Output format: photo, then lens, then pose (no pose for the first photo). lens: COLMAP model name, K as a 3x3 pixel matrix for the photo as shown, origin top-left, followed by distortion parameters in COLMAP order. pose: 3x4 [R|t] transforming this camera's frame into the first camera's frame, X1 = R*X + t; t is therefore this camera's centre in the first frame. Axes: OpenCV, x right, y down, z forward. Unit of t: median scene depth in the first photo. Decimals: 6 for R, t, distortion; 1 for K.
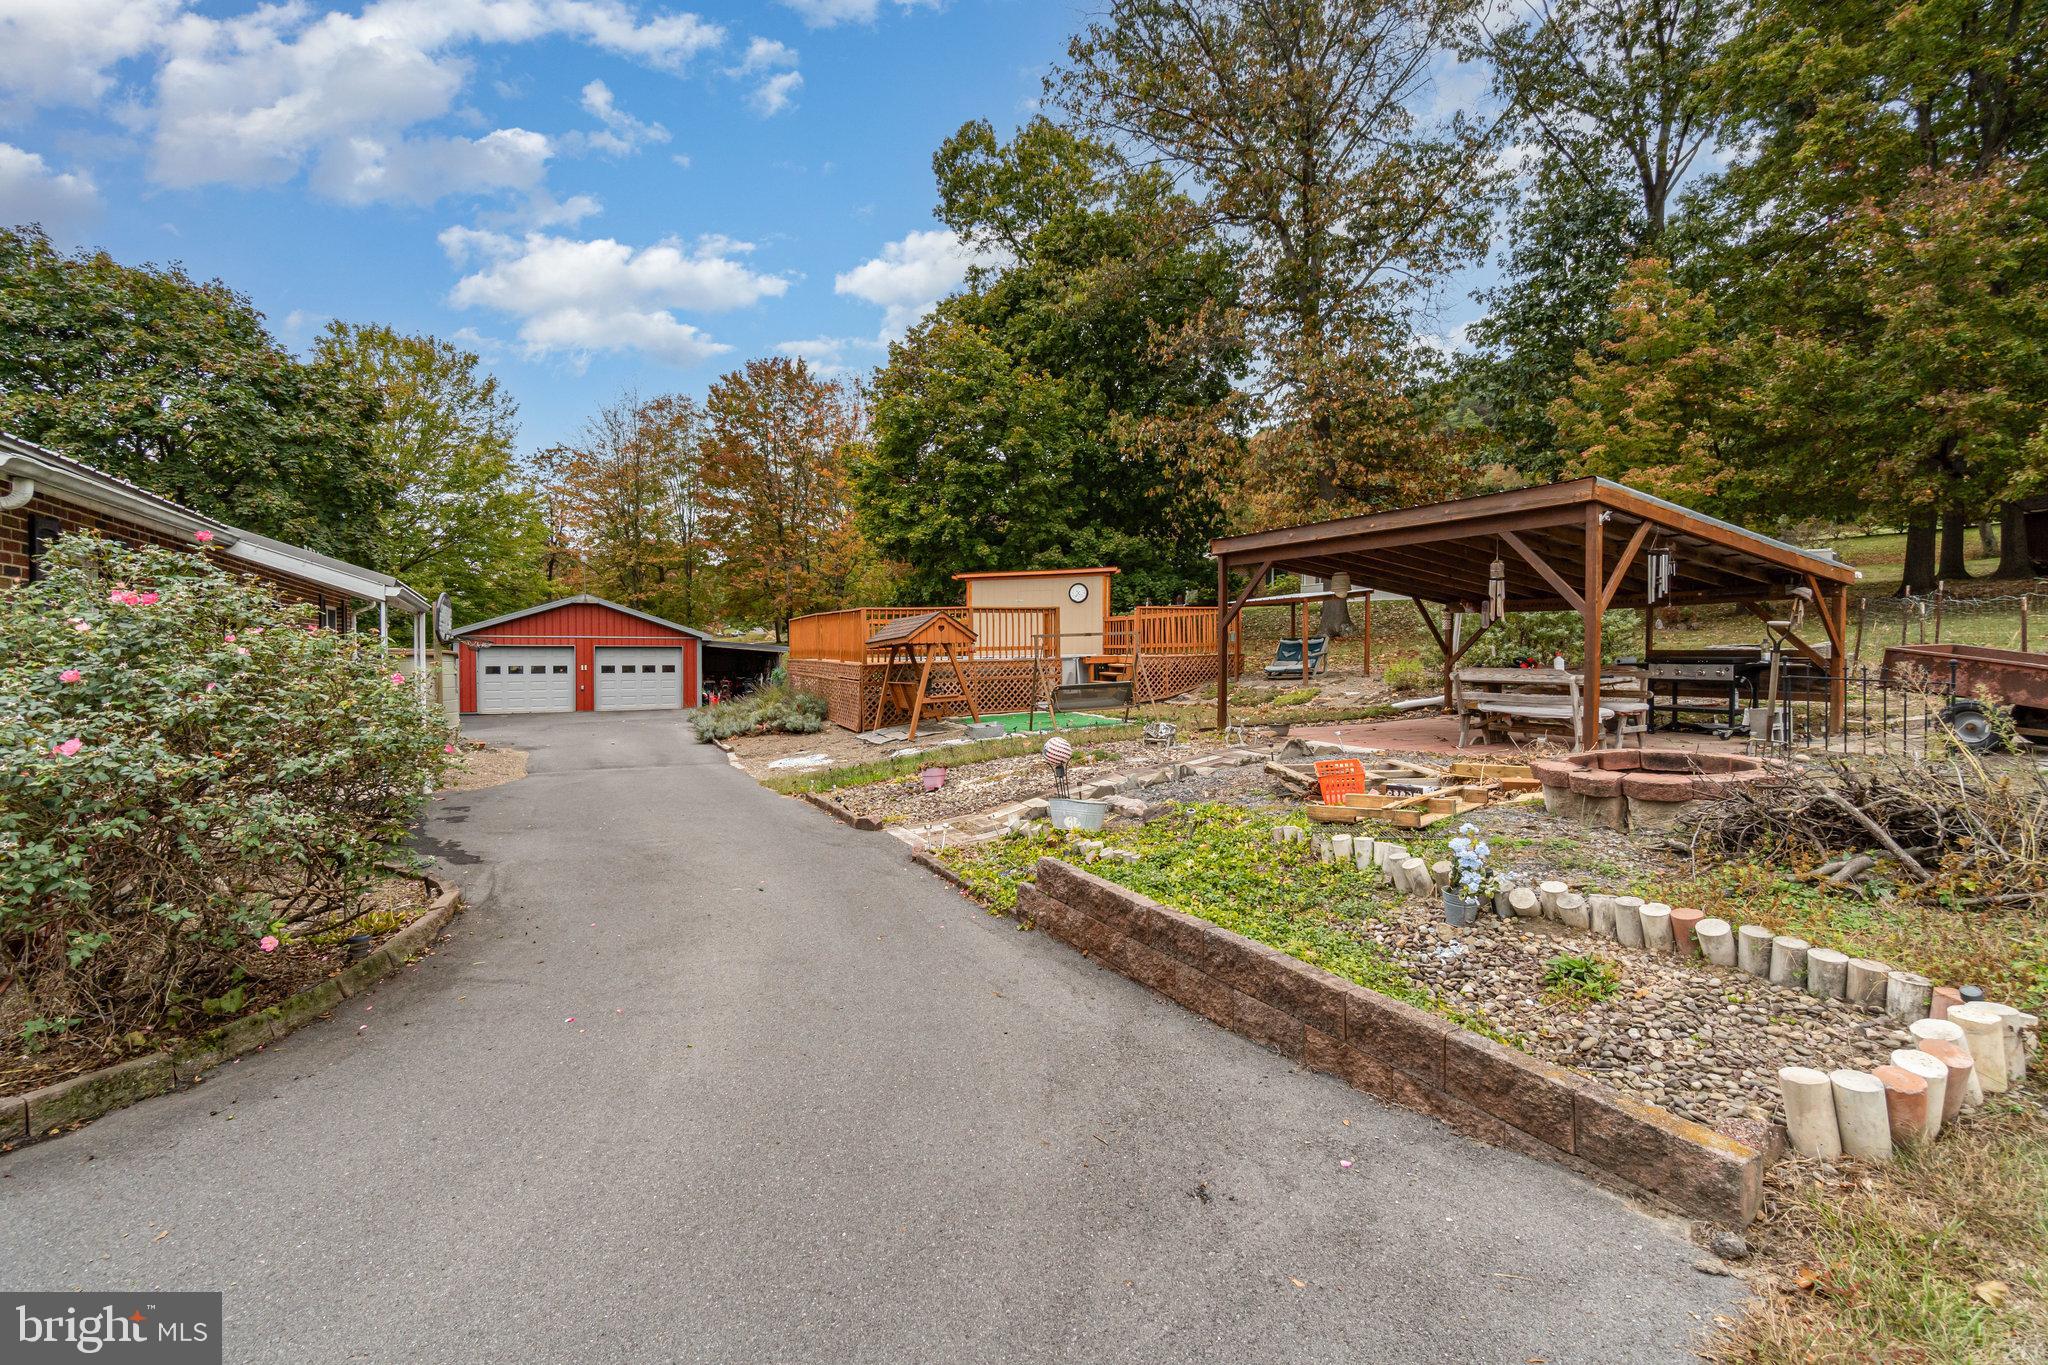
lens RADIAL K [[892.8, 0, 1024.9], [0, 892.8, 666.8], [0, 0, 1]] dist [-0.004250, -0.000487]
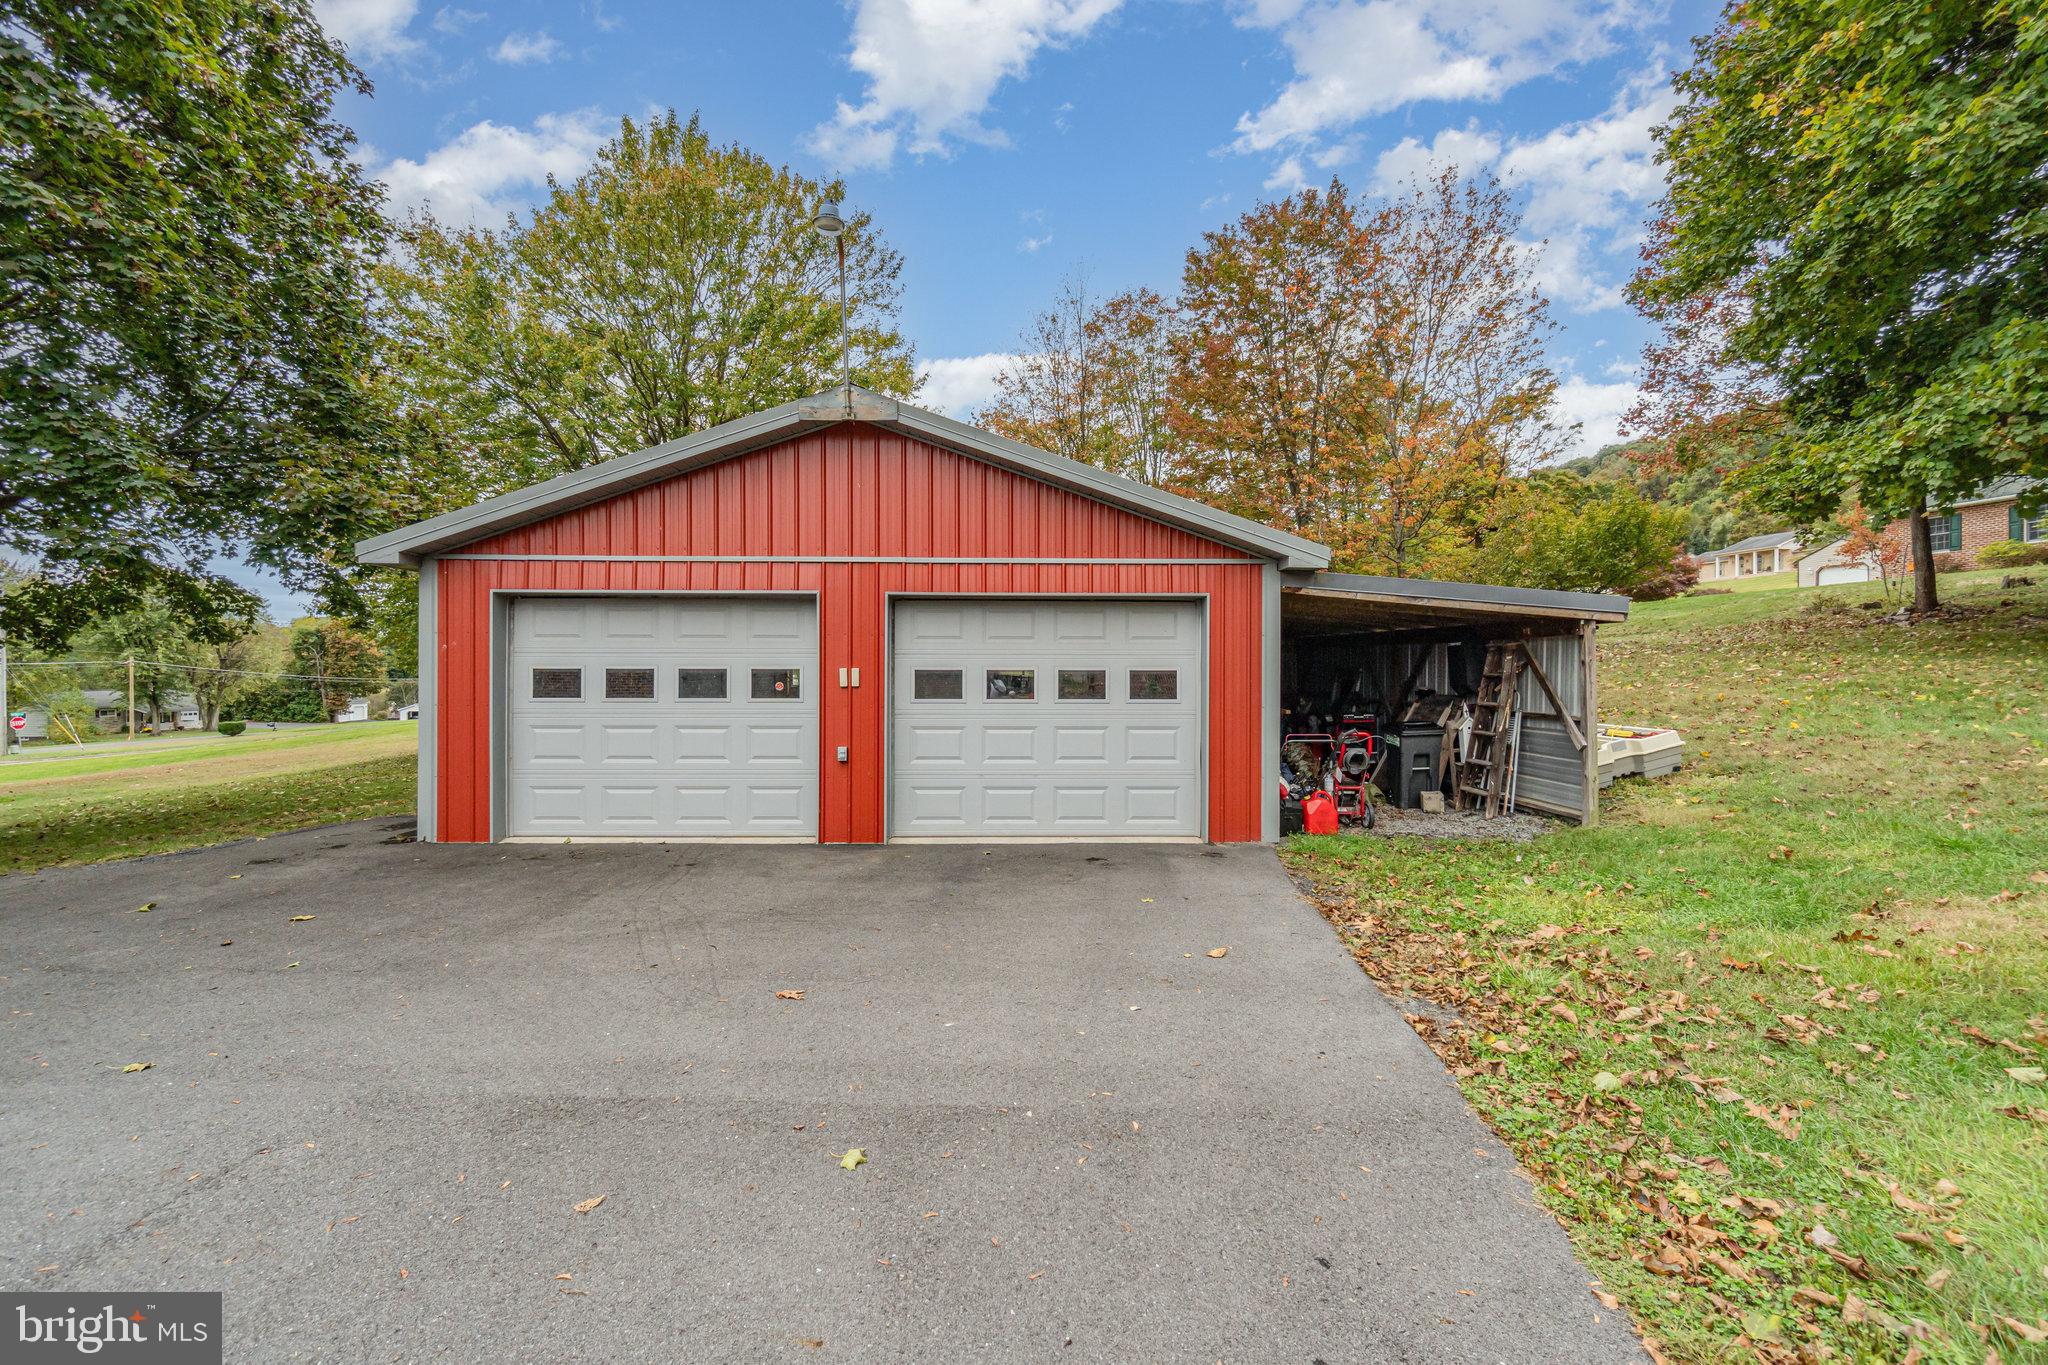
lens RADIAL K [[892.8, 0, 1026.1], [0, 892.8, 675.2], [0, 0, 1]] dist [-0.004250, -0.000487]
pose [[0.886346, 0.001805, -0.463020, -0.328989], [-0.009209, 0.999863, -0.013731, 0.003591], [0.462932, 0.016435, 0.886242, 0.793079]]
